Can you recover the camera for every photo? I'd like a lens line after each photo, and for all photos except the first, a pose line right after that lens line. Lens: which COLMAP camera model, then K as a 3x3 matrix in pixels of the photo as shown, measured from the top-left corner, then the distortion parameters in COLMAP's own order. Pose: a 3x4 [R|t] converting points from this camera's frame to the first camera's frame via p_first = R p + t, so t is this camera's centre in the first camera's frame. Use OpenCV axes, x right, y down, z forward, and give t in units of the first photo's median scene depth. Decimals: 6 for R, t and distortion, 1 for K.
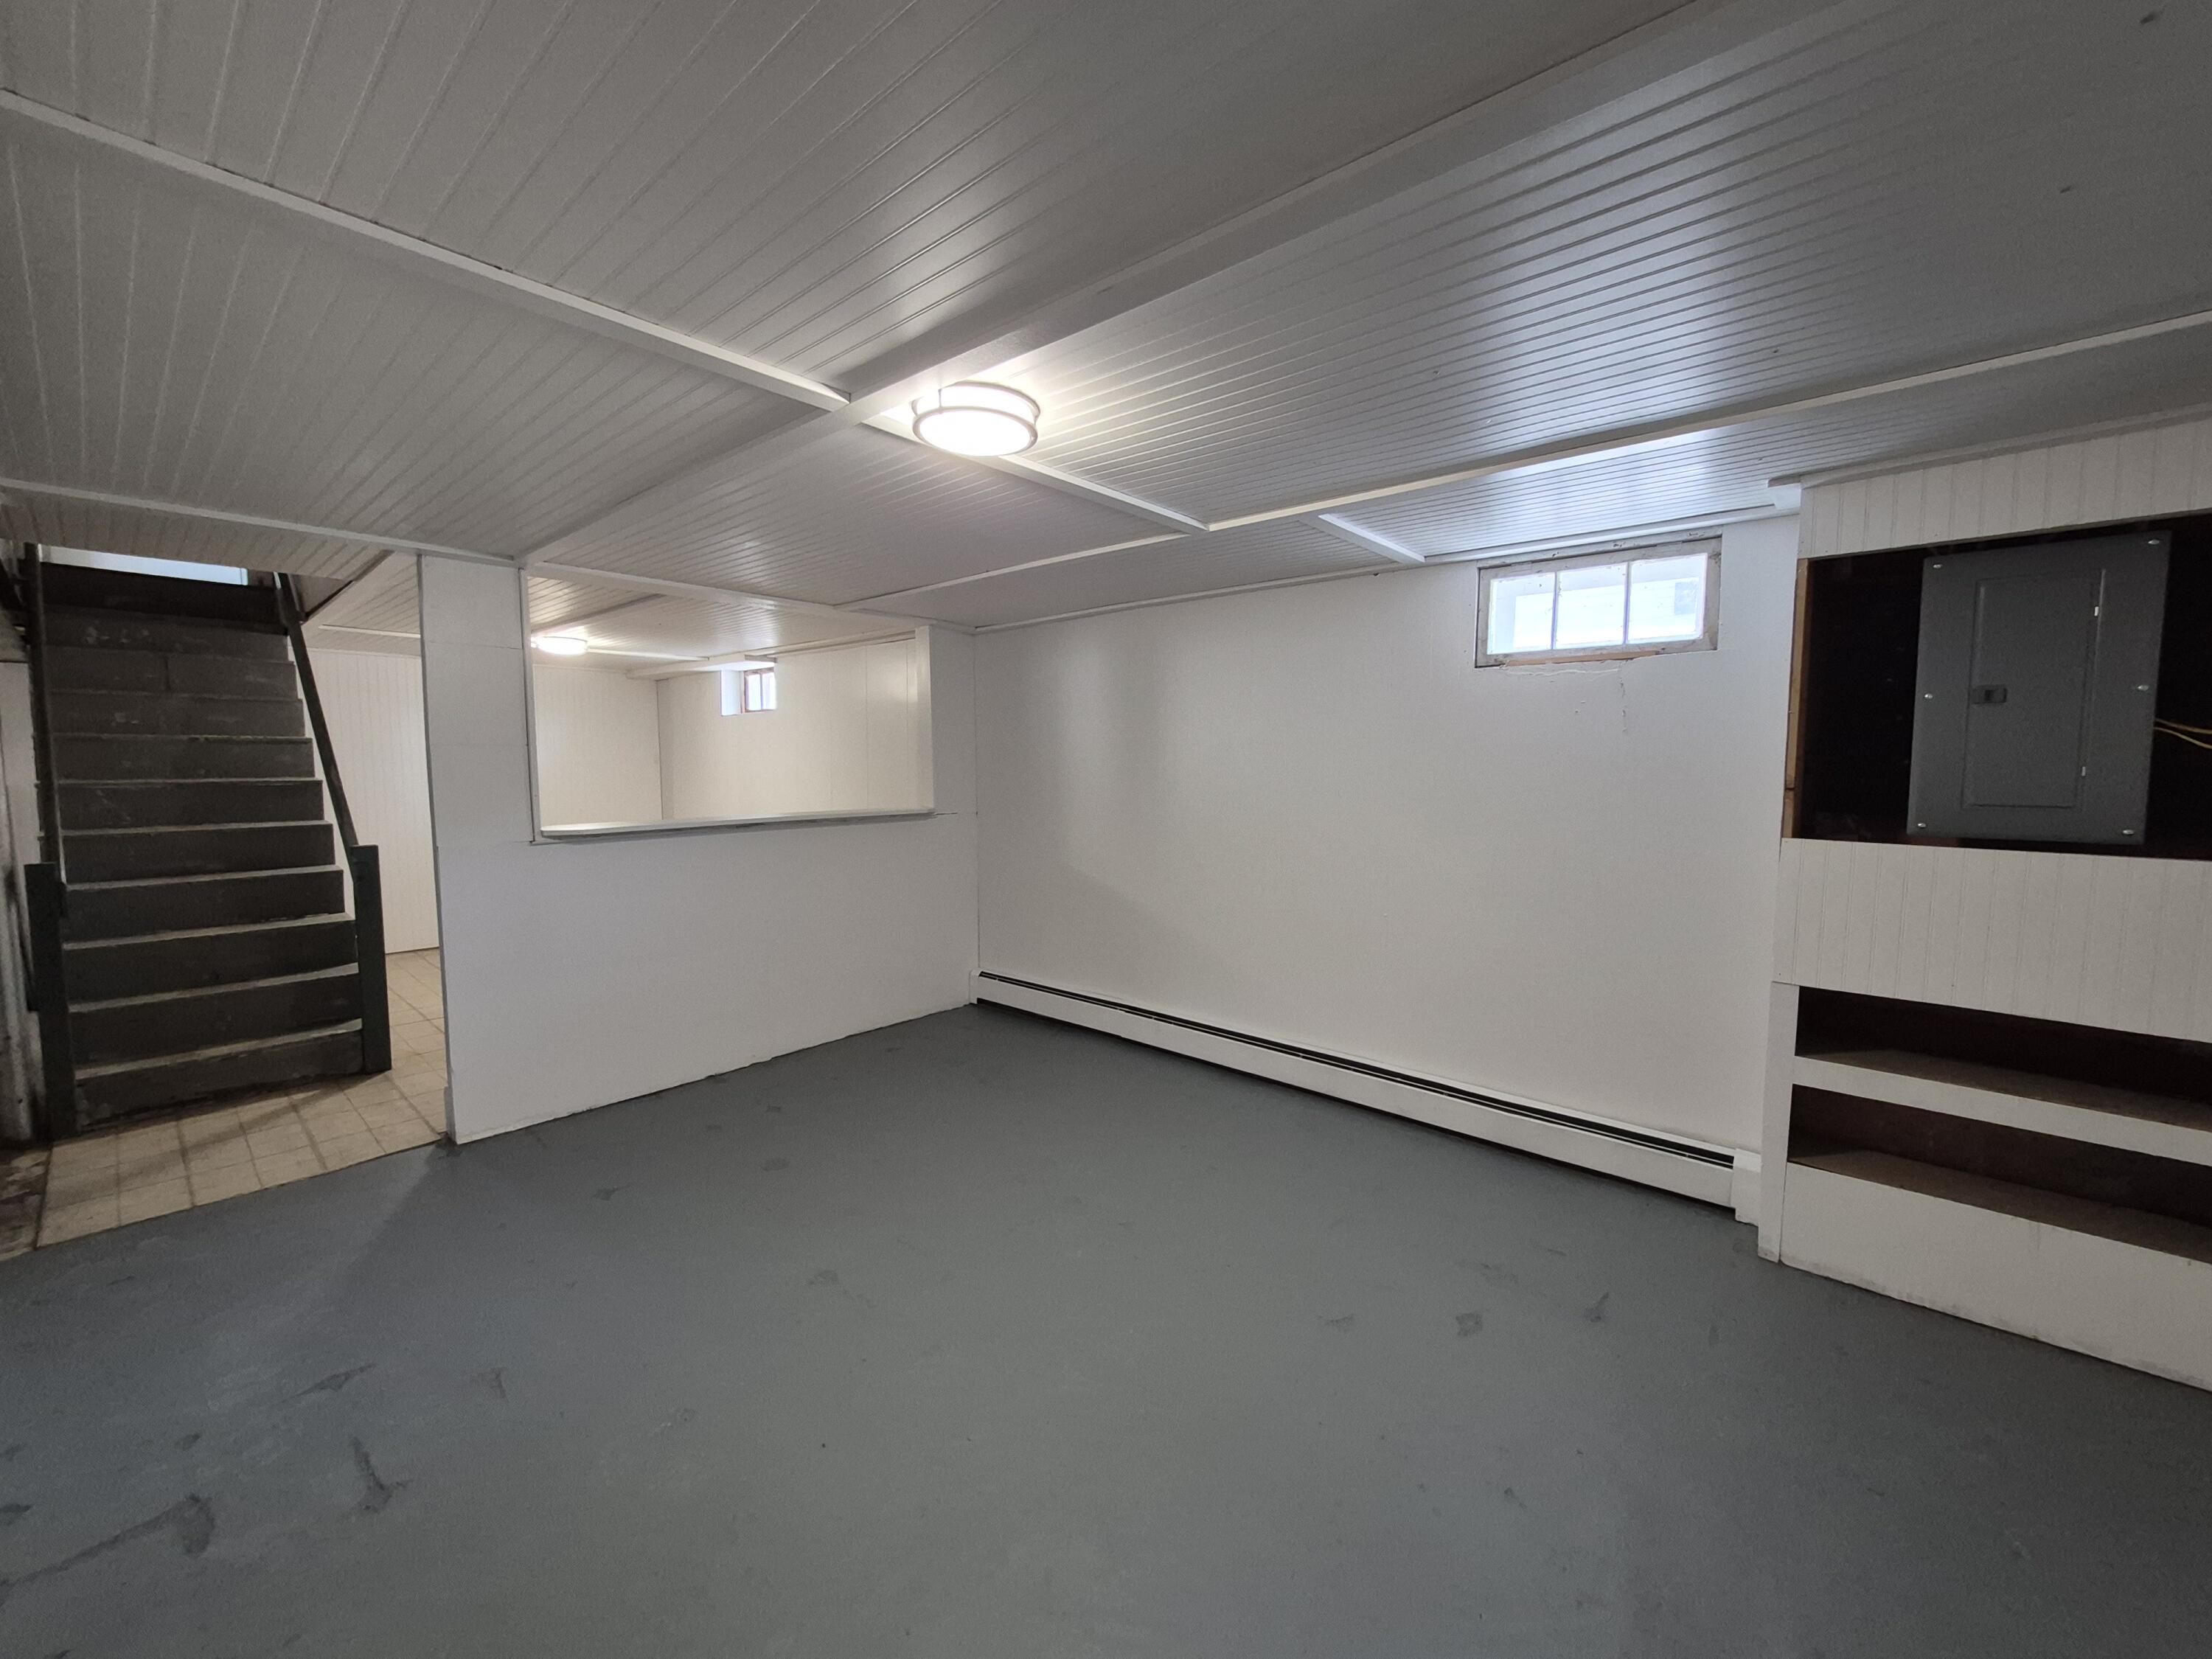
lens RADIAL K [[866.5, 0, 1124.9], [0, 866.5, 824.6], [0, 0, 1]] dist [-0.001877, 0.001945]
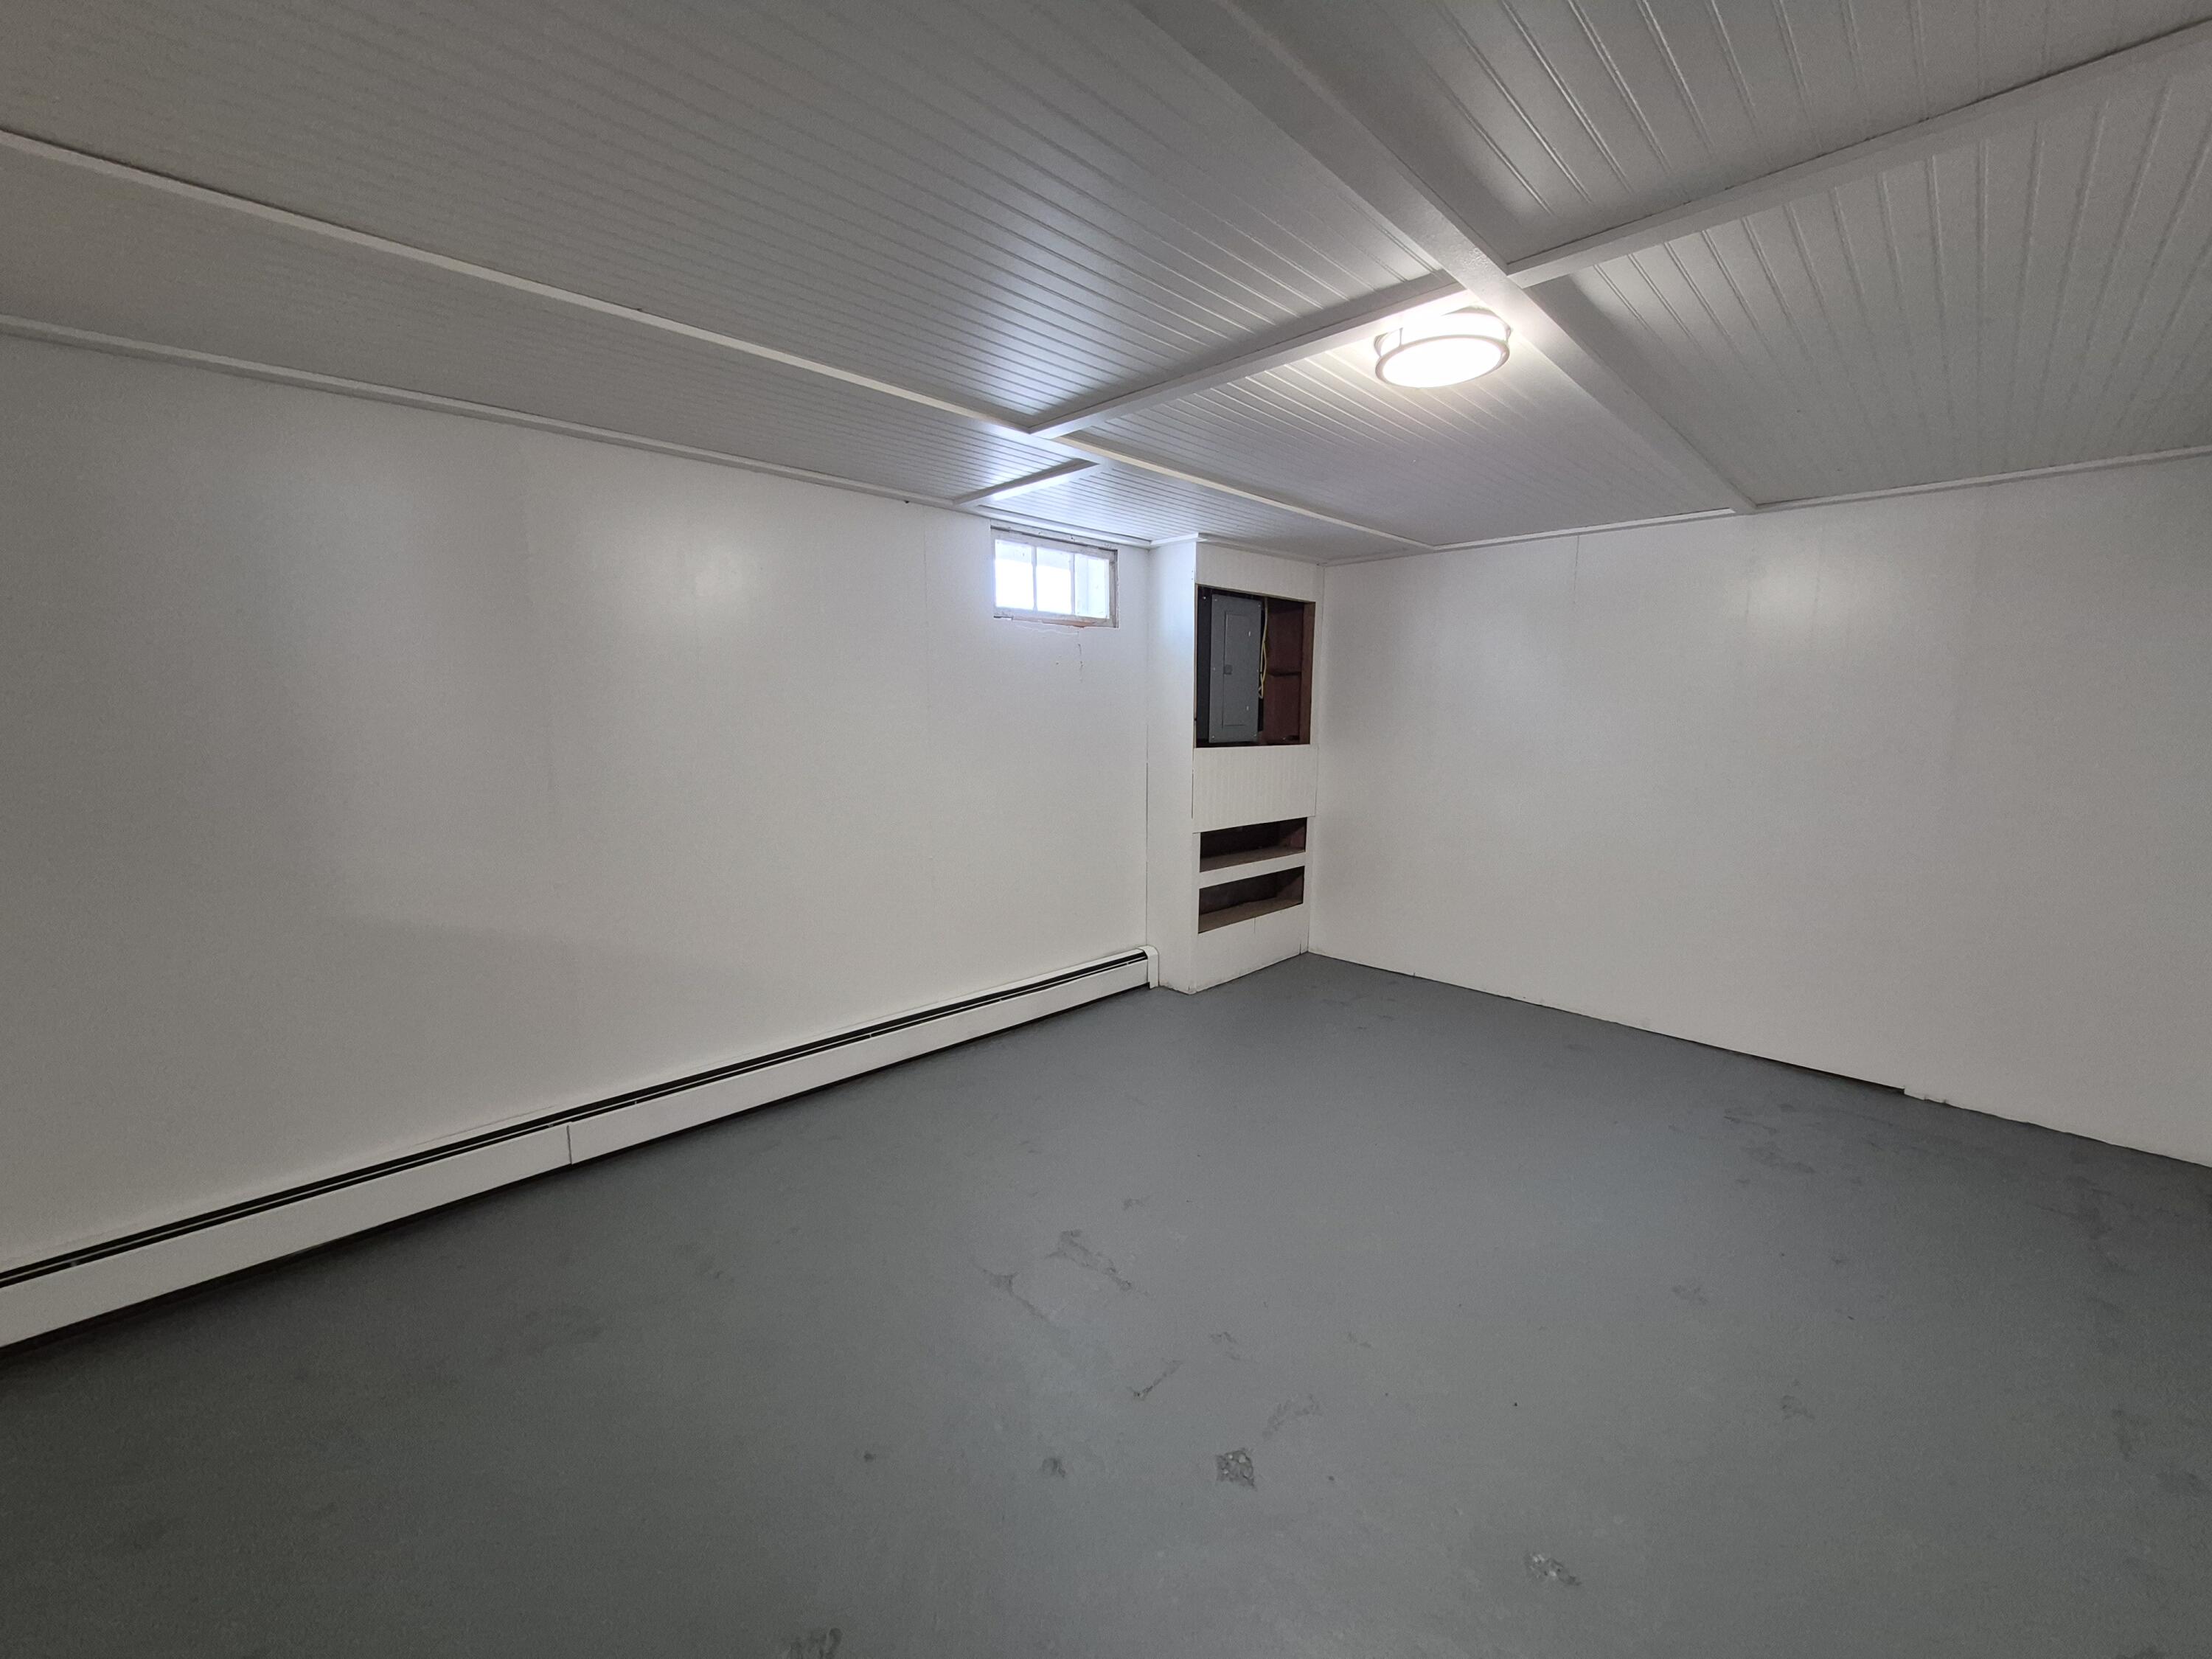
lens RADIAL K [[866.5, 0, 1124.4], [0, 866.5, 833.9], [0, 0, 1]] dist [-0.001877, 0.001945]
pose [[0.070868, -0.137723, 0.987932, -0.828222], [0.077114, 0.988215, 0.132231, -0.045429], [-0.994500, 0.066813, 0.080653, 0.868606]]
